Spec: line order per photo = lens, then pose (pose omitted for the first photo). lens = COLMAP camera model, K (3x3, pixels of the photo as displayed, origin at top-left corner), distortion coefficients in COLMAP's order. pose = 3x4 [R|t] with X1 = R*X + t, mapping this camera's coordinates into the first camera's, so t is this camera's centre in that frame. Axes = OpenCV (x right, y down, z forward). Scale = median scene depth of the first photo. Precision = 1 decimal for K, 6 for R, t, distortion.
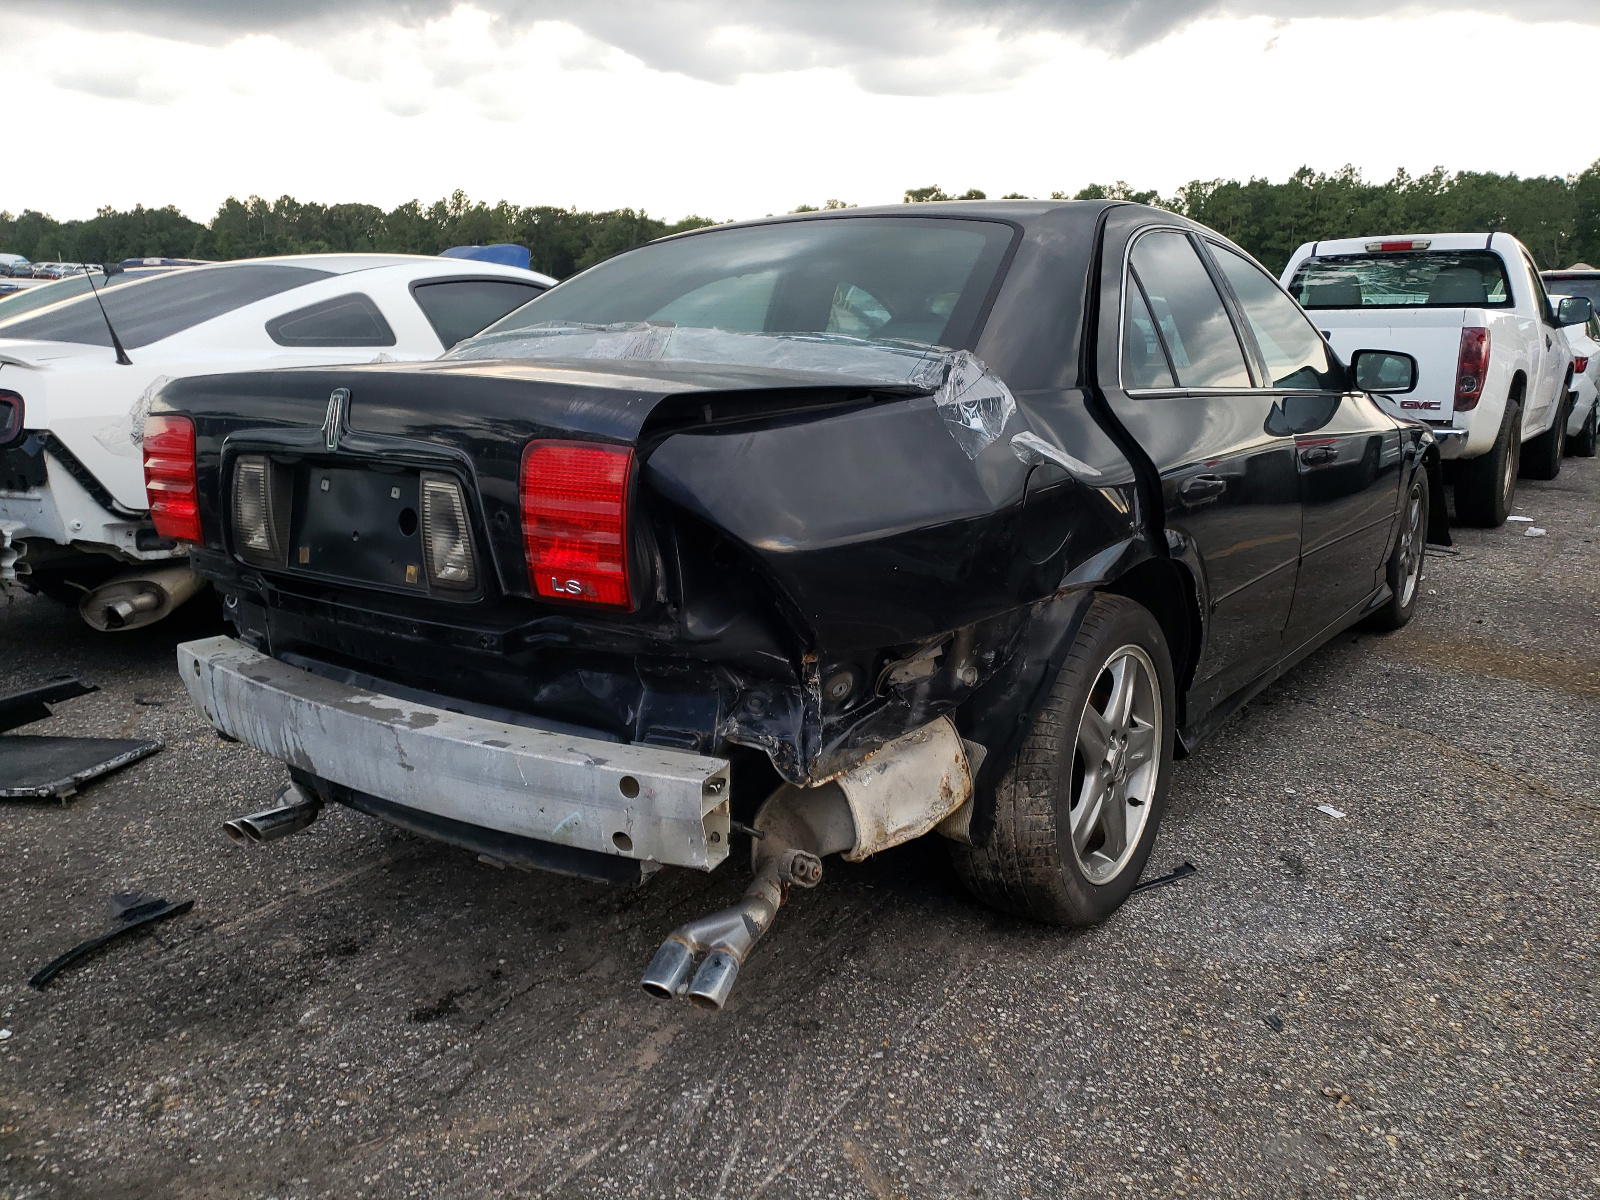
lens RADIAL K [[1186.1, 0, 810.4], [0, 1186.1, 598.9], [0, 0, 1]] dist [0.023308, 0.001382]
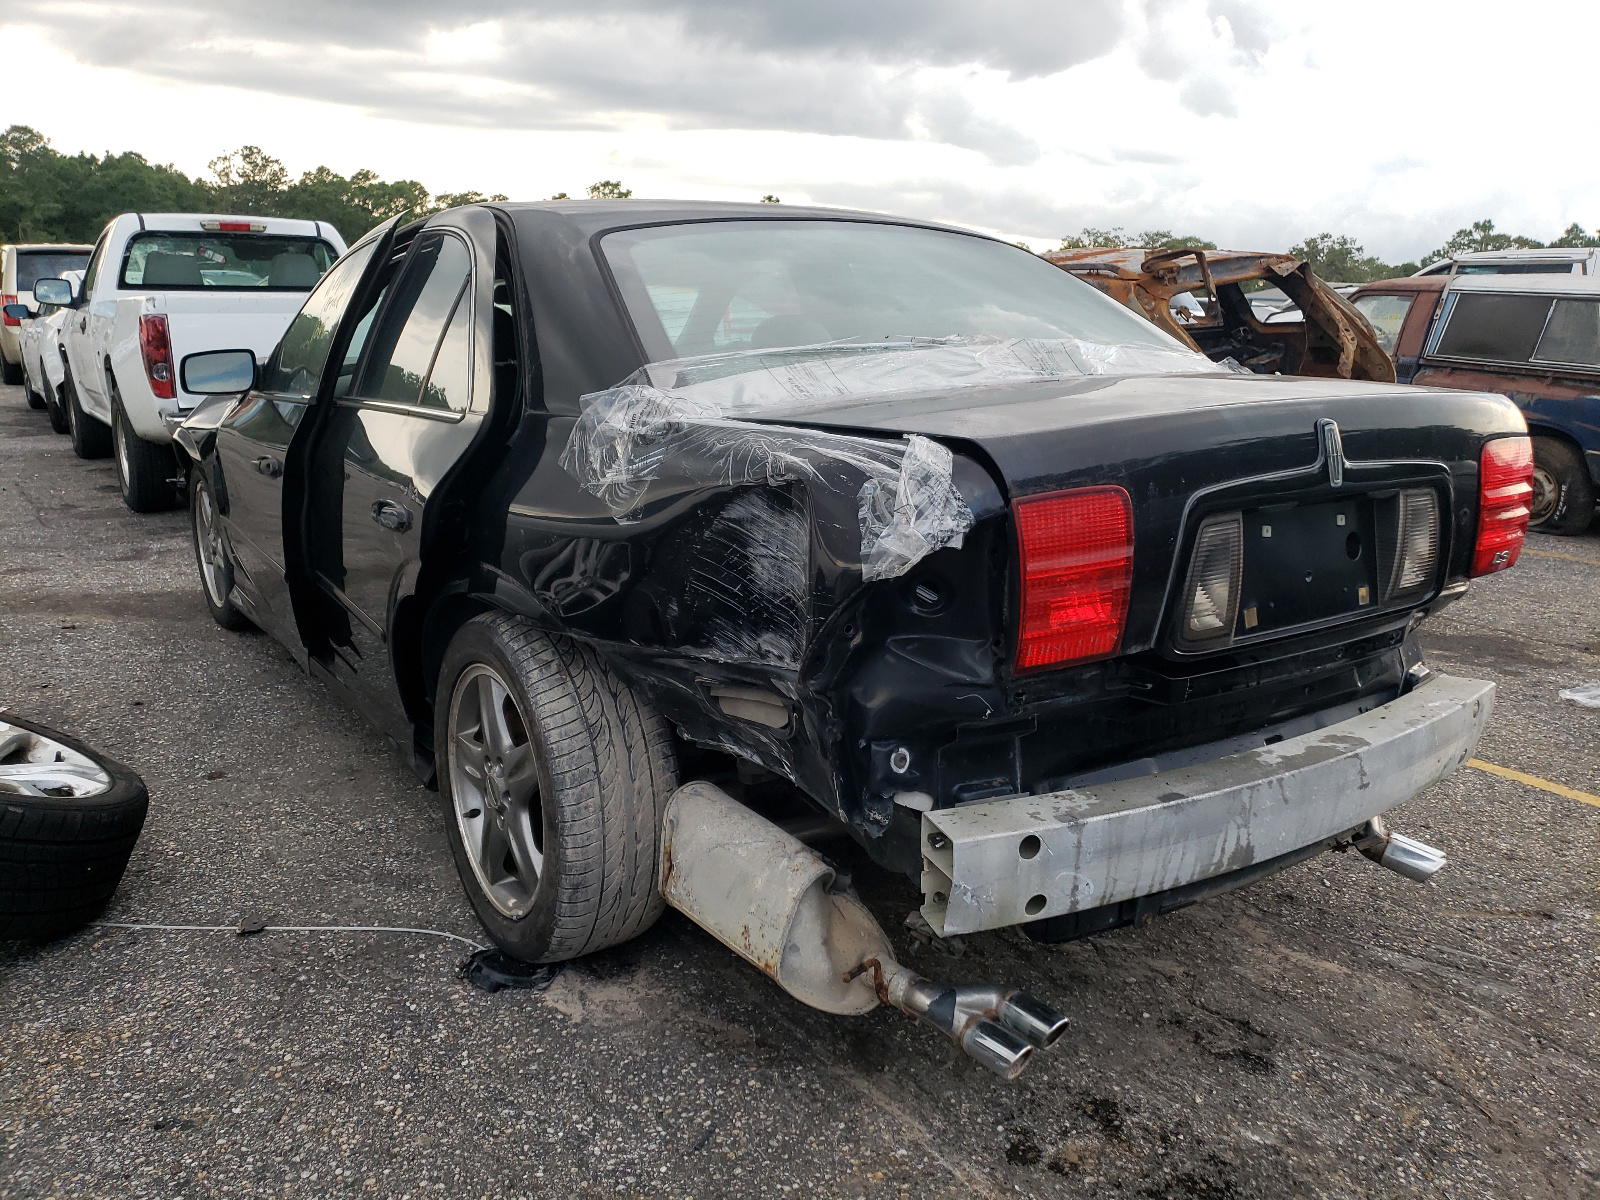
lens RADIAL K [[1186.1, 0, 810.4], [0, 1186.1, 598.9], [0, 0, 1]] dist [0.023308, 0.001382]
pose [[0.395092, -0.214758, 0.893186, -1.257496], [0.195276, 0.969703, 0.146777, -0.227975], [-0.897646, 0.116428, 0.425059, 0.882842]]
